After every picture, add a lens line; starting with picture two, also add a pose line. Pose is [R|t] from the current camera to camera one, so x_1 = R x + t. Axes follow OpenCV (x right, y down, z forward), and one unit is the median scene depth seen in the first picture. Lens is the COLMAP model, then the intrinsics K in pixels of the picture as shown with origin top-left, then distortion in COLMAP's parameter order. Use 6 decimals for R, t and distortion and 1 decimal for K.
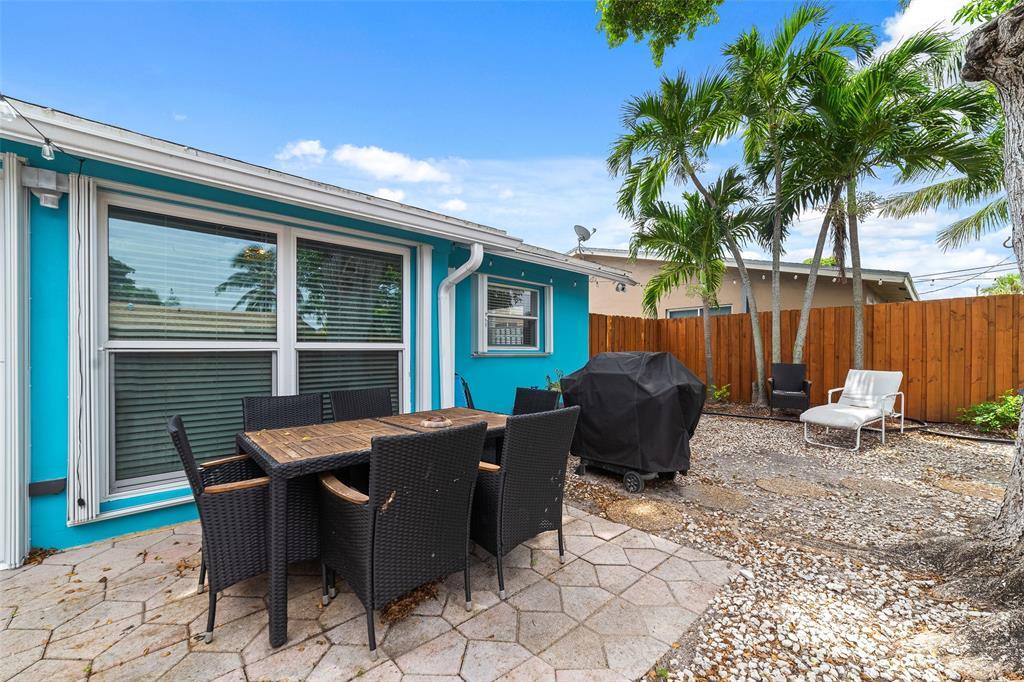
lens RADIAL K [[397.6, 0, 512.2], [0, 397.6, 350.0], [0, 0, 1]] dist [-0.018329, 0.005421]
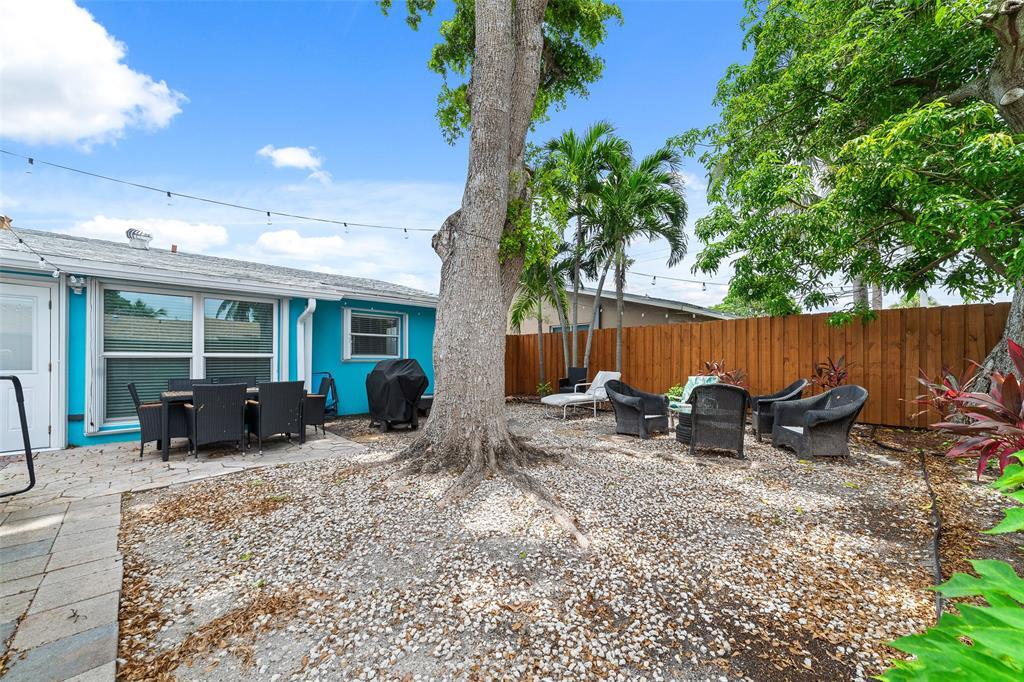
lens RADIAL K [[397.6, 0, 518.1], [0, 397.6, 354.2], [0, 0, 1]] dist [-0.018329, 0.005421]
pose [[0.999872, 0.004037, 0.015469, 0.781617], [-0.003921, 0.999964, -0.007541, -0.003975], [-0.015499, 0.007480, 0.999852, -0.765909]]
